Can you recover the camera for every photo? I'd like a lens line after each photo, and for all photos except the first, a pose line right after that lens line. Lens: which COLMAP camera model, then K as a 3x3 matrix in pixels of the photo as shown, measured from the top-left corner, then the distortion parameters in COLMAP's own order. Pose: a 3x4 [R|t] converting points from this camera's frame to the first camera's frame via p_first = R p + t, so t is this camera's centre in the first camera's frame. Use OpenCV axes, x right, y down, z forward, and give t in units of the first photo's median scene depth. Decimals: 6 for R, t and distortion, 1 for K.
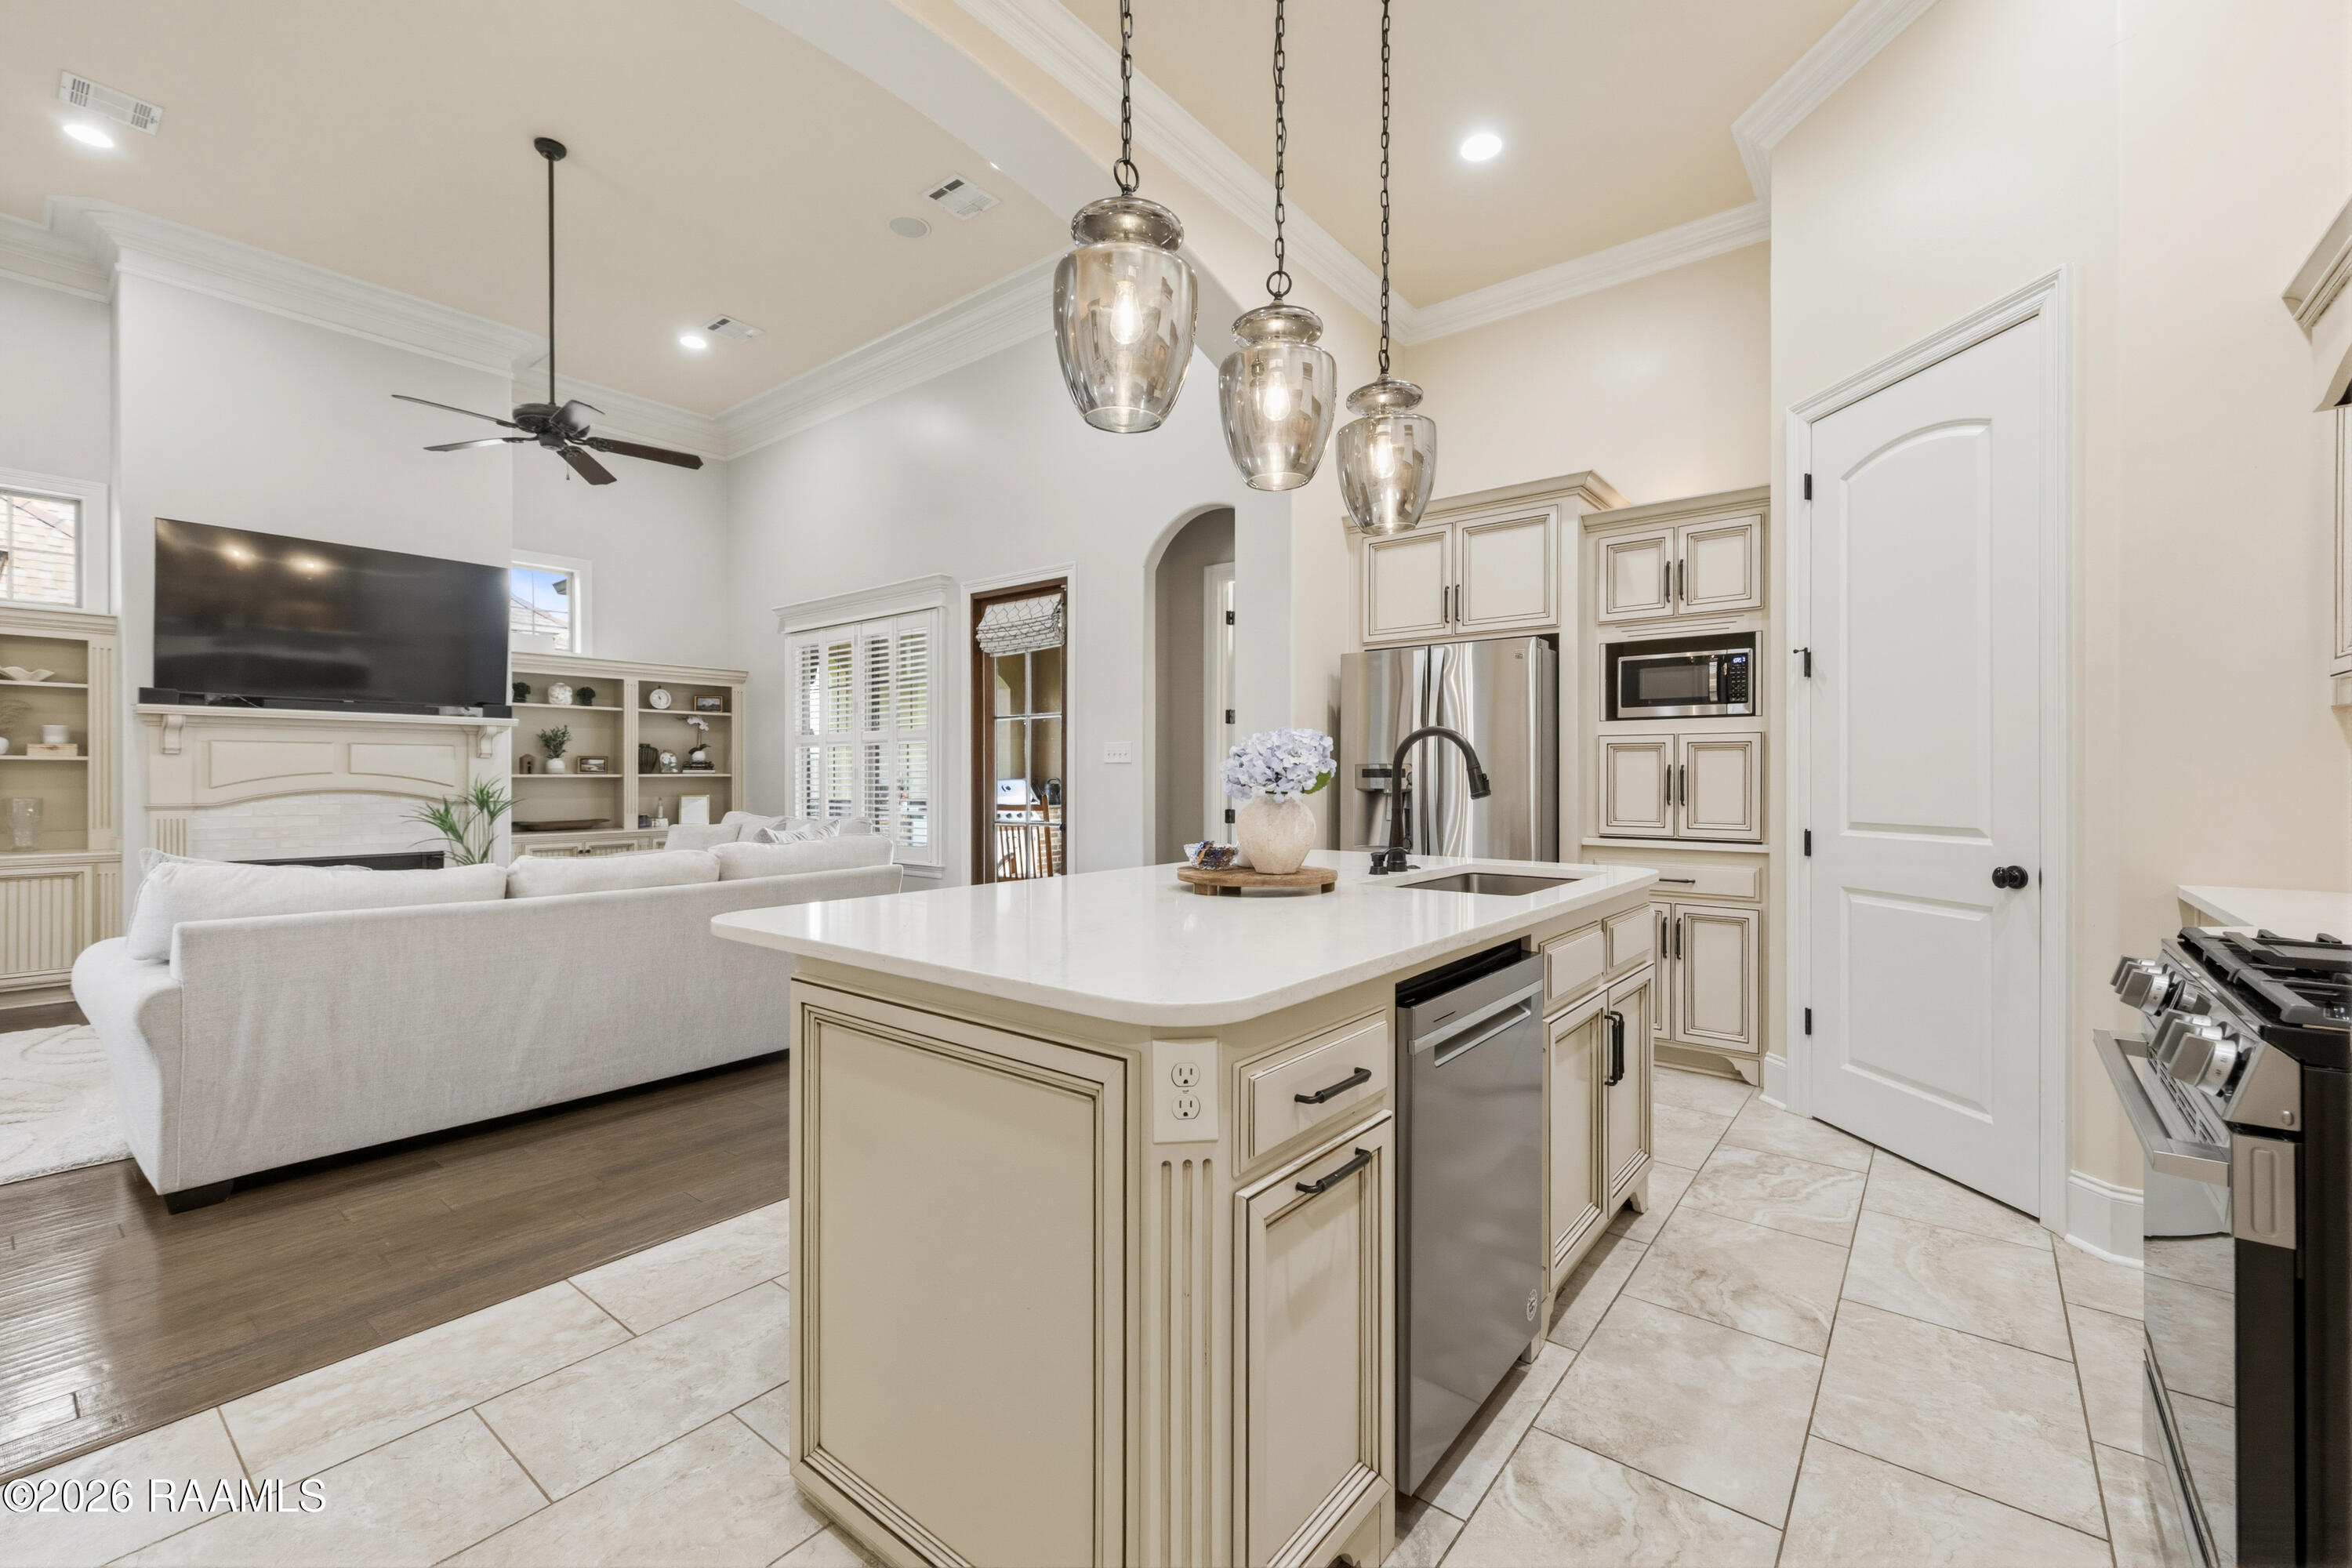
lens RADIAL K [[975.6, 0, 1185.6], [0, 975.6, 780.6], [0, 0, 1]] dist [0.001628, 0.000185]
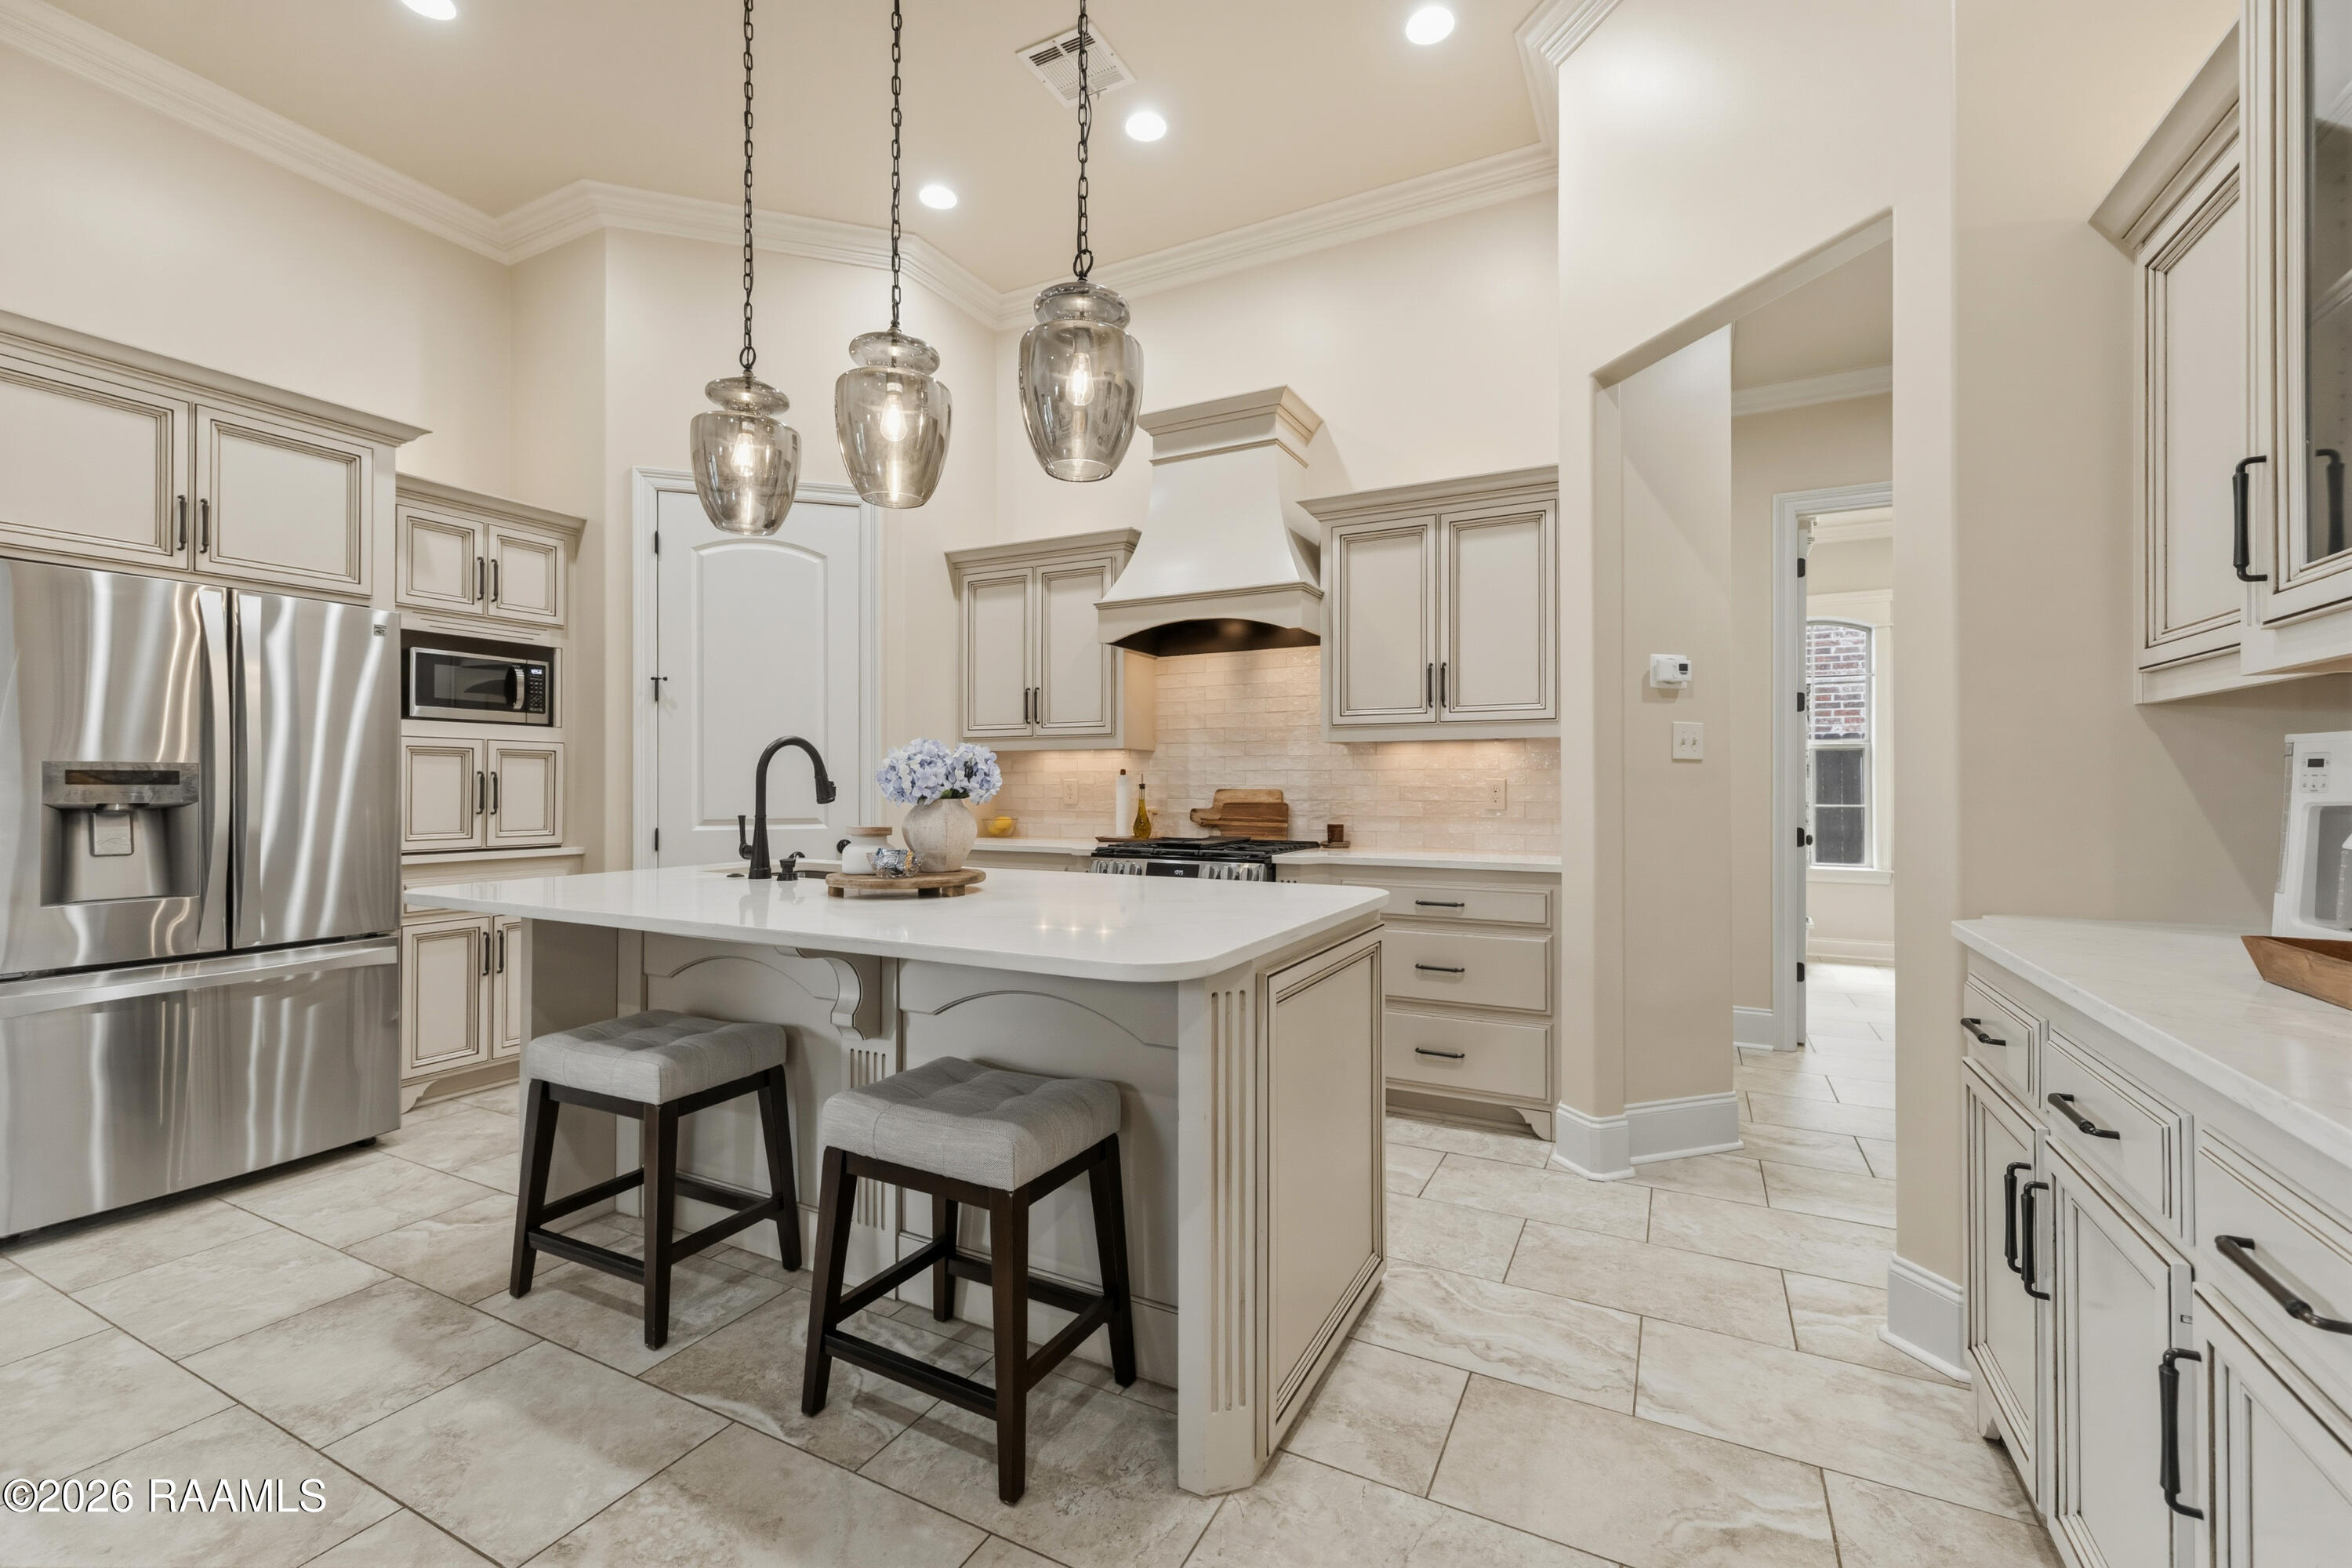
lens RADIAL K [[975.6, 0, 1167.8], [0, 975.6, 782.8], [0, 0, 1]] dist [0.001628, 0.000185]
pose [[-0.184841, 0.003209, 0.982763, -0.574841], [0.002067, 0.999994, -0.002877, -0.001030], [-0.982766, 0.001499, -0.184847, 0.530452]]
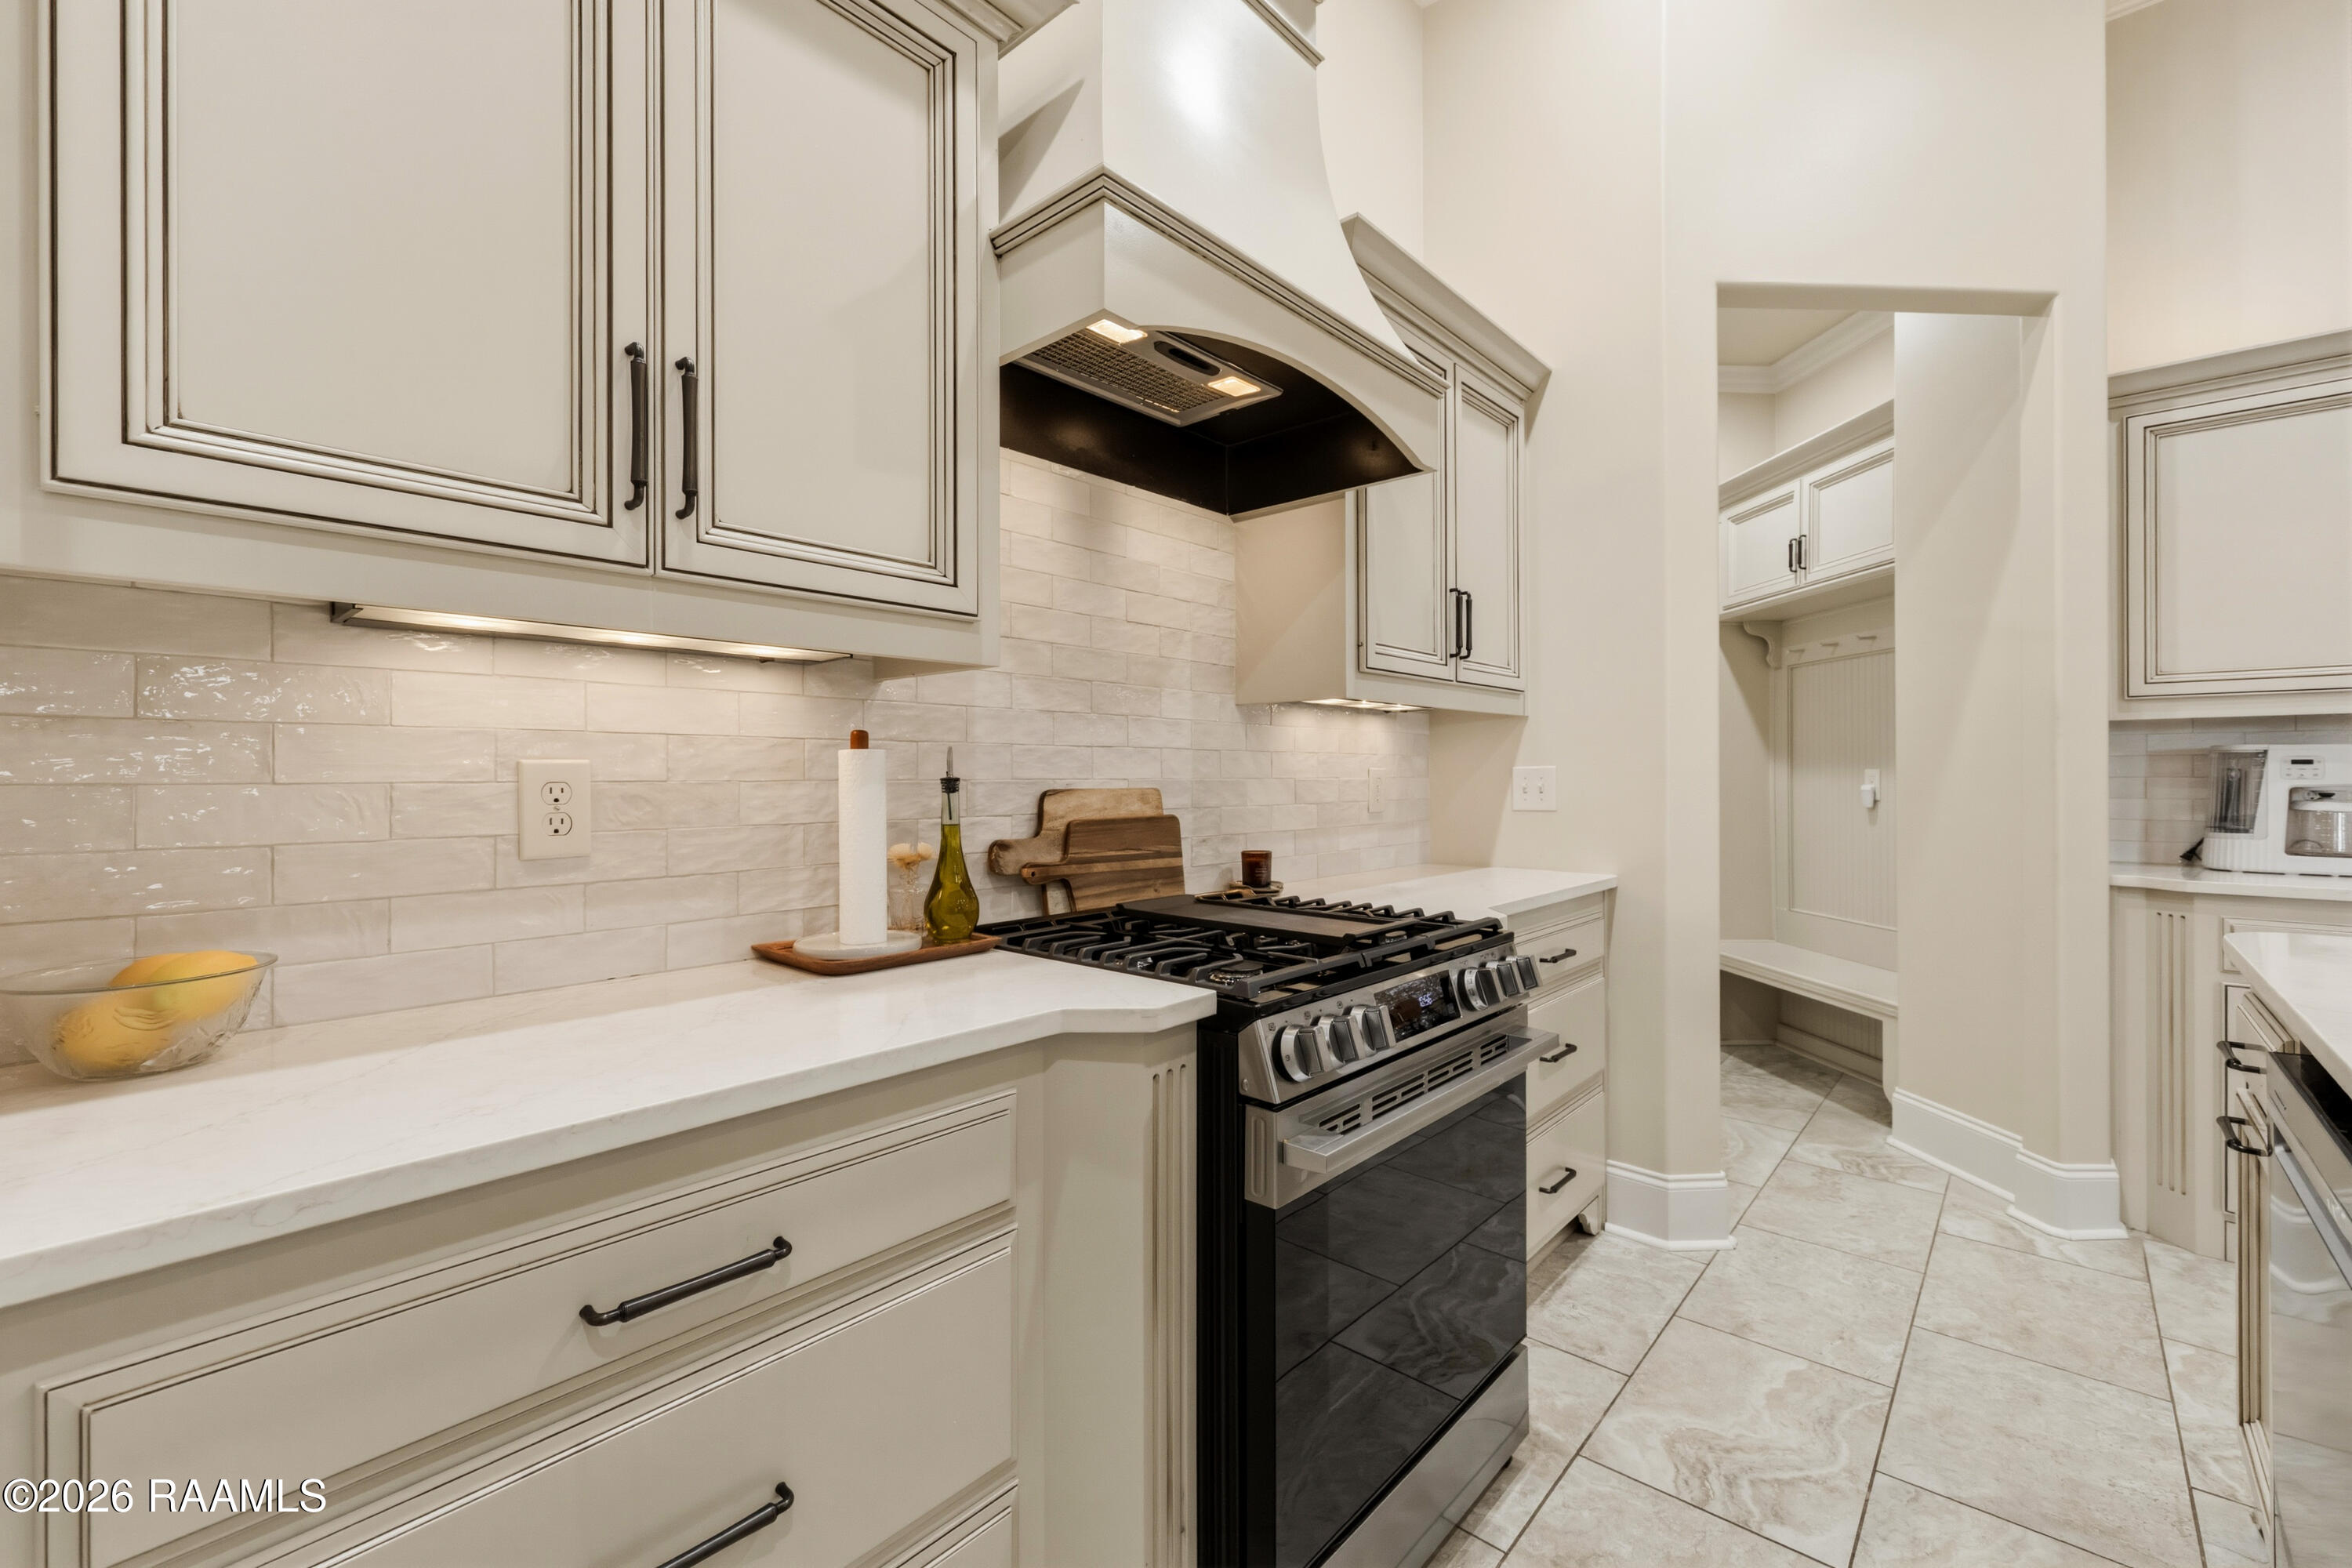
lens RADIAL K [[975.6, 0, 1169.2], [0, 975.6, 778.2], [0, 0, 1]] dist [0.001628, 0.000185]
pose [[-0.997872, 0.003436, 0.065107, 0.431145], [0.003720, 0.999984, 0.004246, -0.003998], [-0.065091, 0.004479, -0.997869, 0.724482]]
